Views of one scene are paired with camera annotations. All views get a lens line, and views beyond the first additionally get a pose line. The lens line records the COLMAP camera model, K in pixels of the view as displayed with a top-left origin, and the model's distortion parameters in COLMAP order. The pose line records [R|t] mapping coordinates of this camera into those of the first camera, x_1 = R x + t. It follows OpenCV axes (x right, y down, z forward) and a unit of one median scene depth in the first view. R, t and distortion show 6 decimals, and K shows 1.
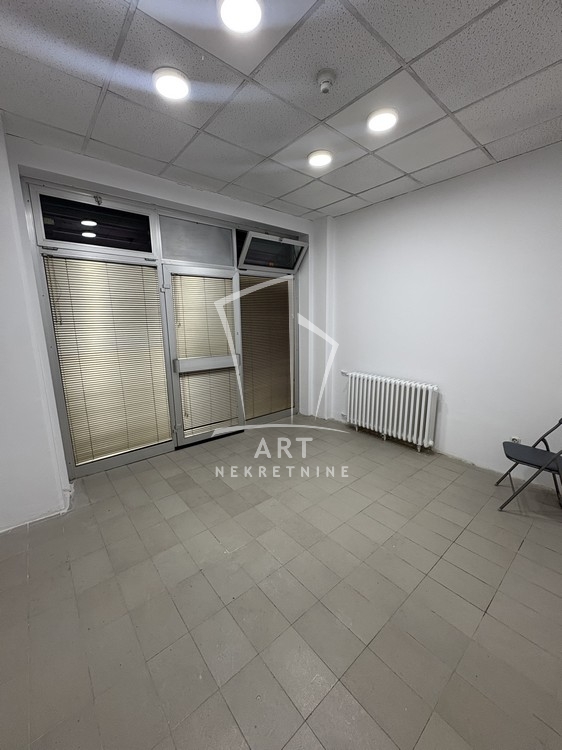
lens RADIAL K [[298.5, 0, 281.0], [0, 298.5, 375.0], [0, 0, 1]] dist [0.000441, 0.000231]
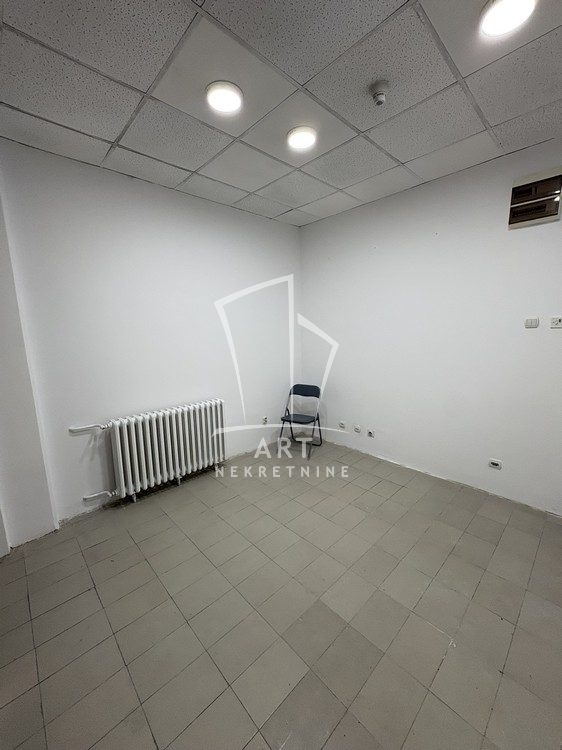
lens RADIAL K [[298.5, 0, 281.0], [0, 298.5, 375.0], [0, 0, 1]] dist [0.000441, 0.000231]
pose [[-0.054803, -0.143964, 0.988064, -0.554169], [0.206998, 0.966416, 0.152291, -0.174952], [-0.976805, 0.212873, -0.023162, 0.897693]]
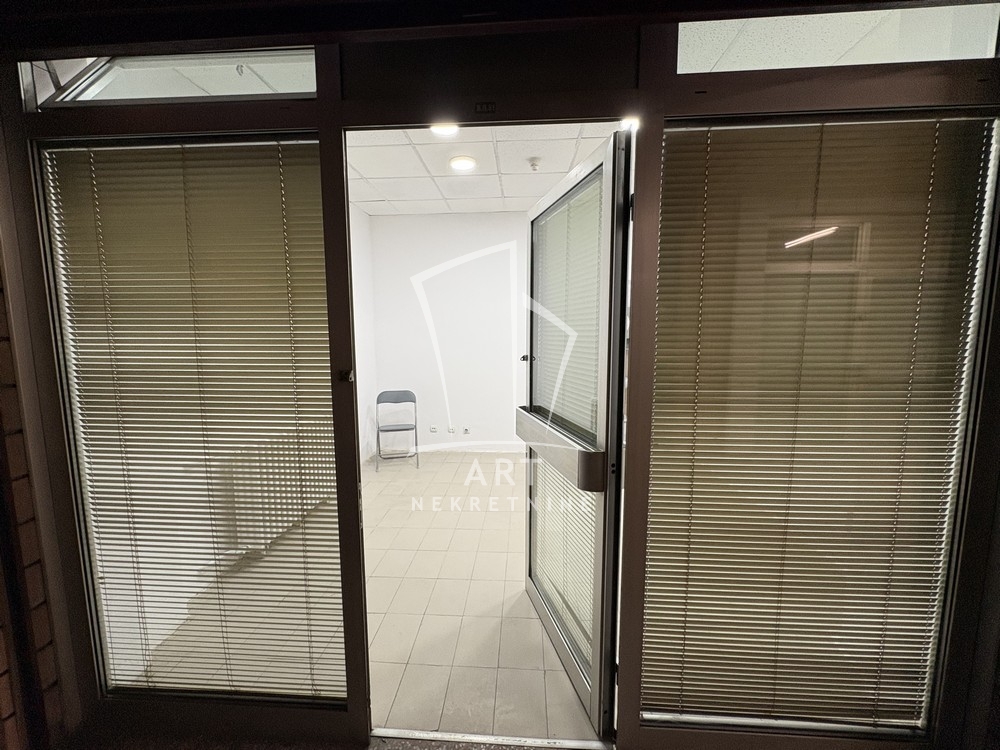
lens RADIAL K [[398.0, 0, 500.1], [0, 398.0, 376.2], [0, 0, 1]] dist [0.000441, 0.000231]
pose [[-0.723117, -0.057214, 0.688352, -0.649992], [0.146392, 0.961230, 0.233681, -0.276489], [-0.675034, 0.269748, -0.686706, 1.577650]]
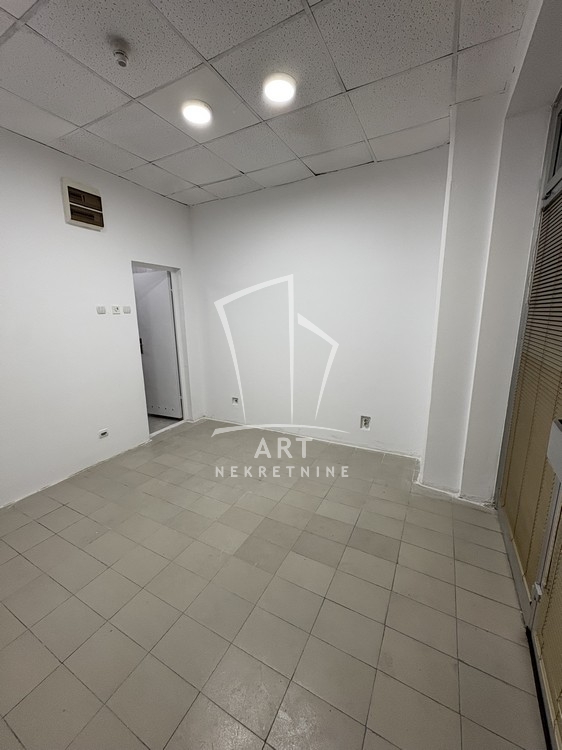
lens RADIAL K [[298.5, 0, 281.0], [0, 298.5, 375.0], [0, 0, 1]] dist [0.000441, 0.000231]
pose [[-0.929197, 0.104321, -0.354556, 0.067054], [-0.039682, 0.925630, 0.376343, -0.249661], [0.367448, 0.363766, -0.855953, 1.363779]]
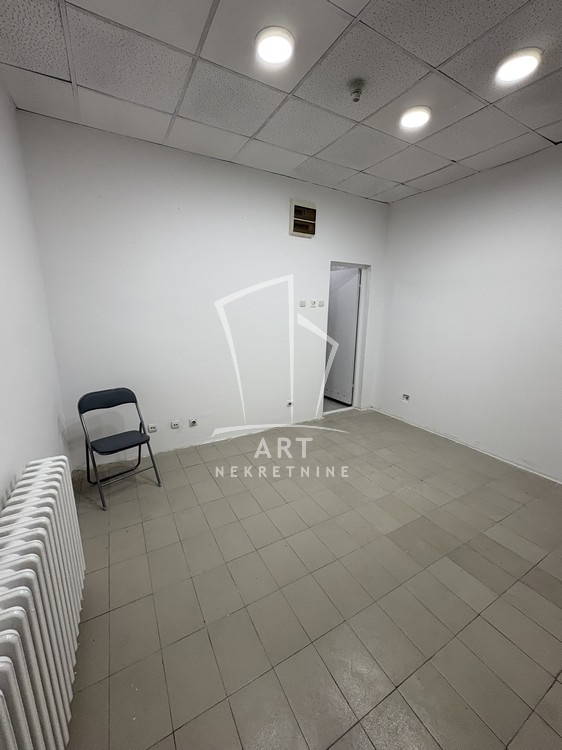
lens RADIAL K [[298.5, 0, 281.0], [0, 298.5, 375.0], [0, 0, 1]] dist [0.000441, 0.000231]
pose [[-0.982266, -0.038998, 0.183391, 0.102558], [0.037893, 0.916654, 0.397882, -0.273224], [-0.183623, 0.397775, -0.898920, 1.440963]]
